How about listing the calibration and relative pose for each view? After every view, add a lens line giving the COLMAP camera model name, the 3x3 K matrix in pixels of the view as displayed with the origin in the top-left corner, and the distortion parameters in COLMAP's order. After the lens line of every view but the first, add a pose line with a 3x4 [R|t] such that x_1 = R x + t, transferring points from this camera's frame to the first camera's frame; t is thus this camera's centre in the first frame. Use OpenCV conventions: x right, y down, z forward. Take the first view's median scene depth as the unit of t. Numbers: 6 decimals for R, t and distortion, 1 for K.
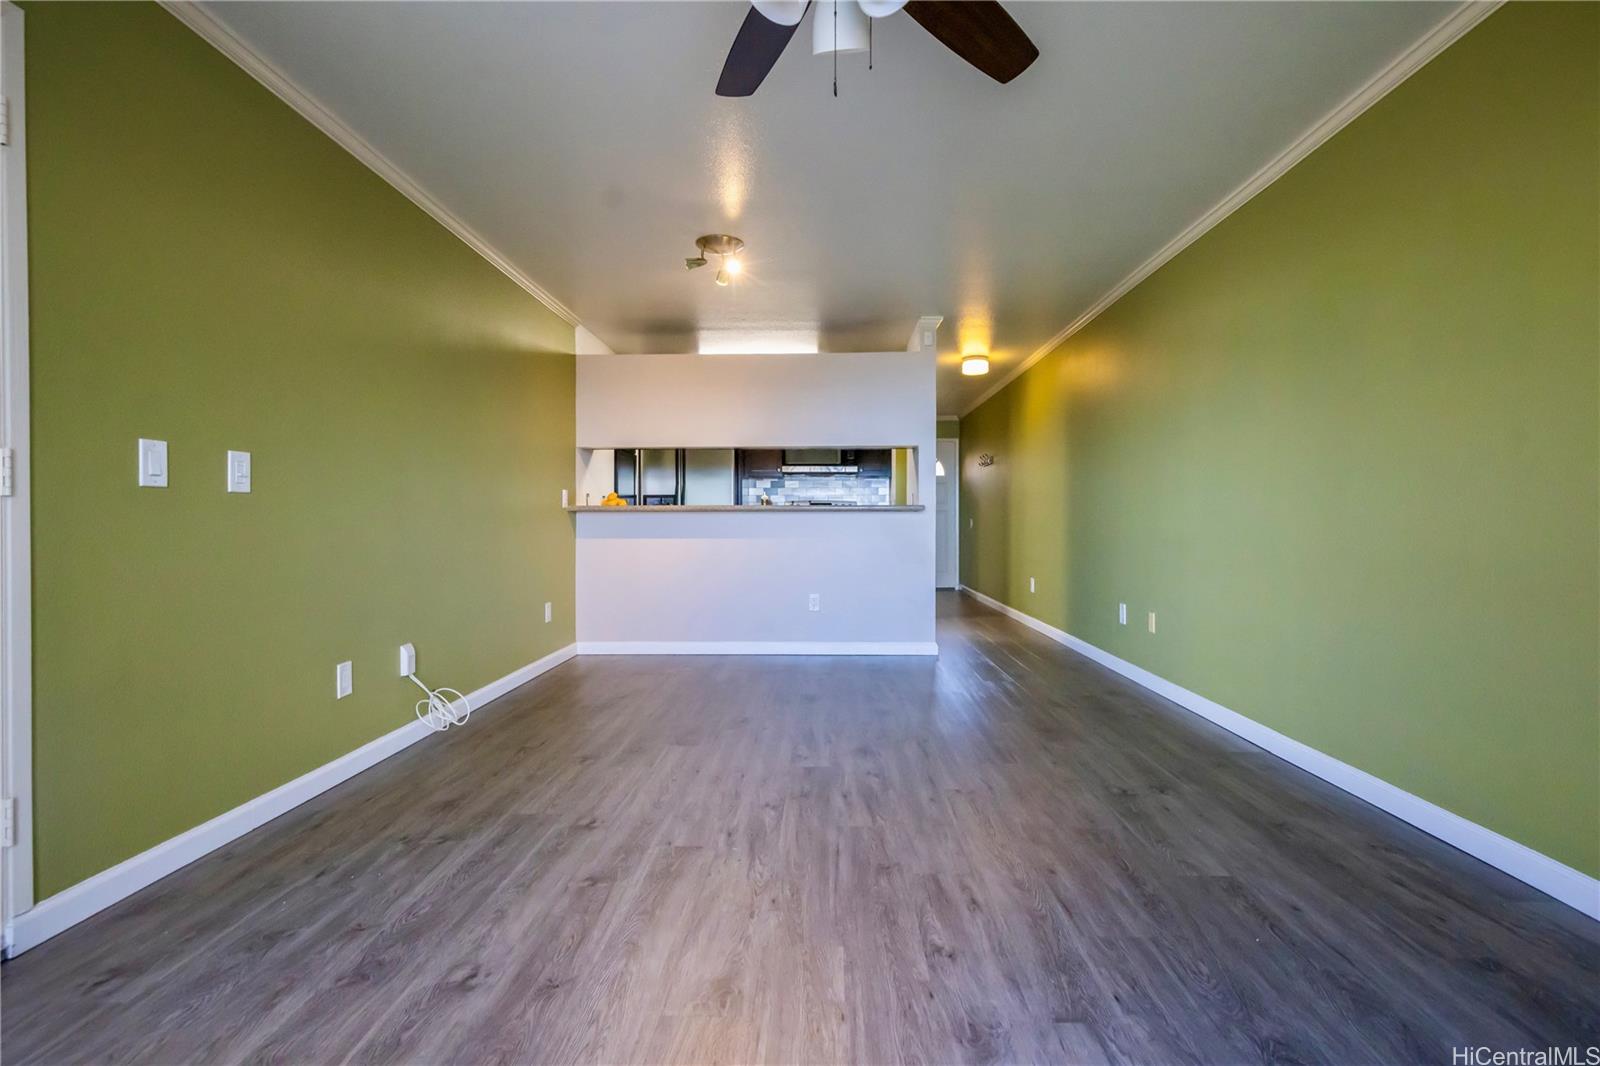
lens RADIAL K [[744.4, 0, 807.8], [0, 744.4, 525.2], [0, 0, 1]] dist [0.008938, -0.000341]
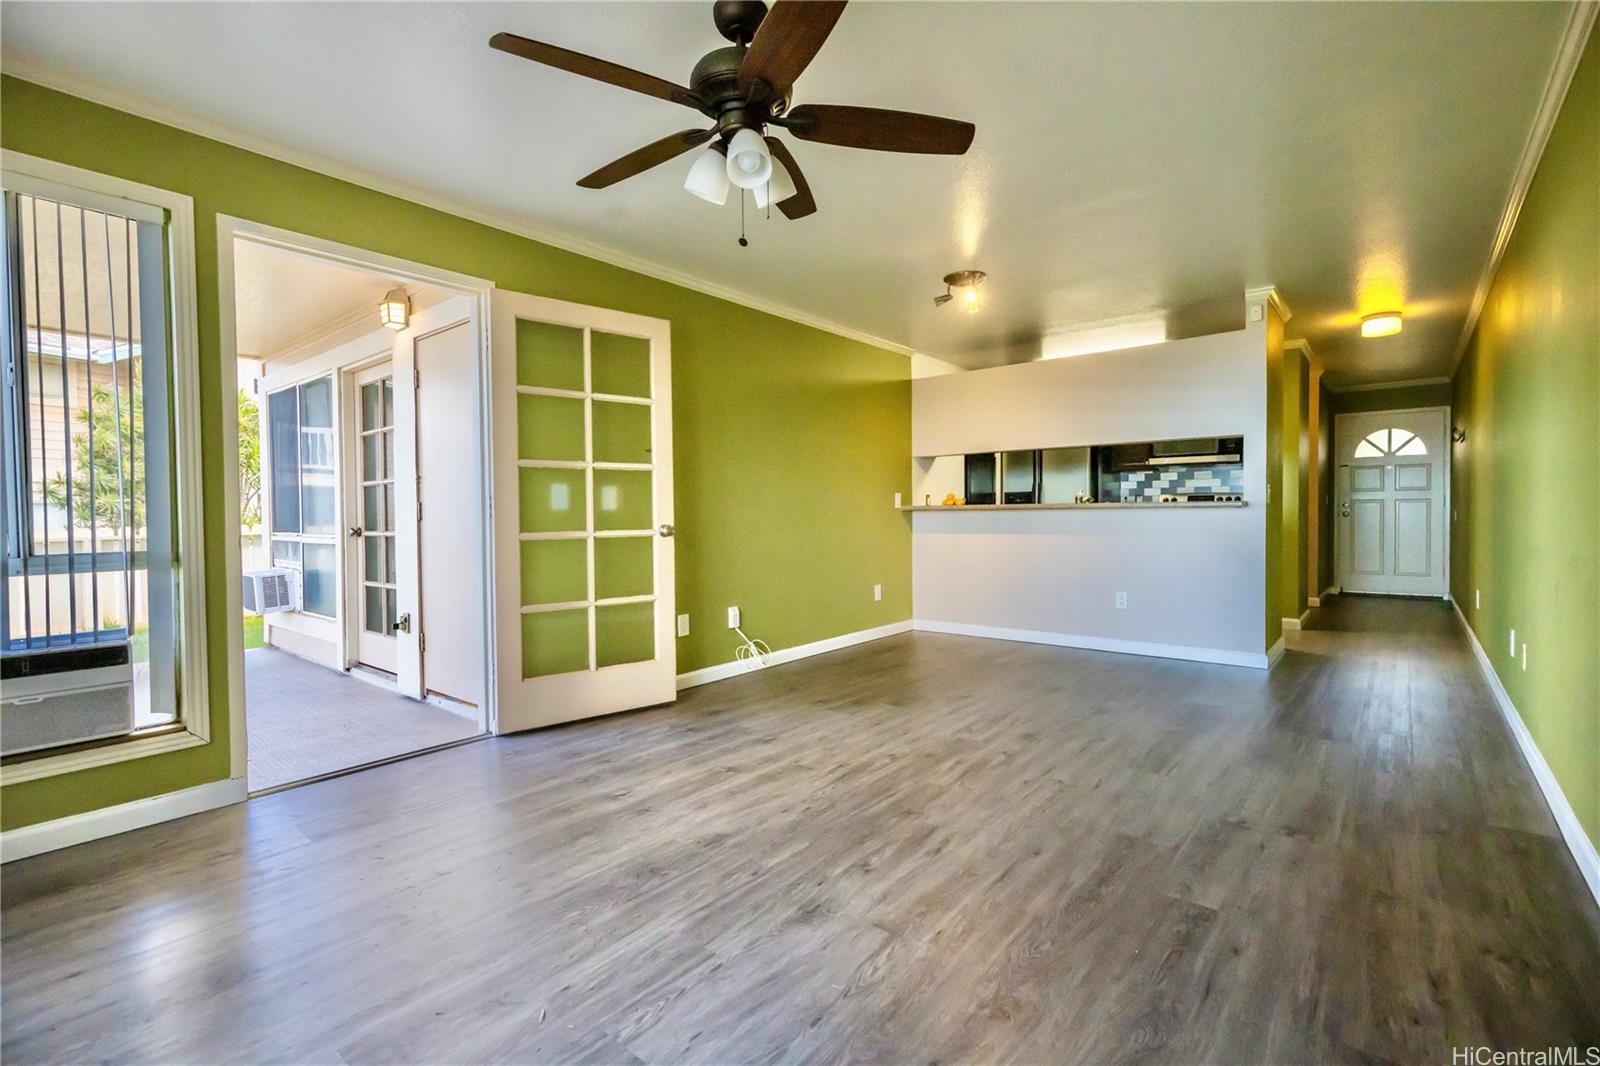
lens RADIAL K [[715.4, 0, 812.4], [0, 715.4, 529.1], [0, 0, 1]] dist [0.009012, -0.000282]
pose [[0.786836, 0.005683, -0.617136, 0.572913], [0.007634, 0.999791, 0.018940, -0.026054], [0.617115, -0.019614, 0.786628, -0.015909]]
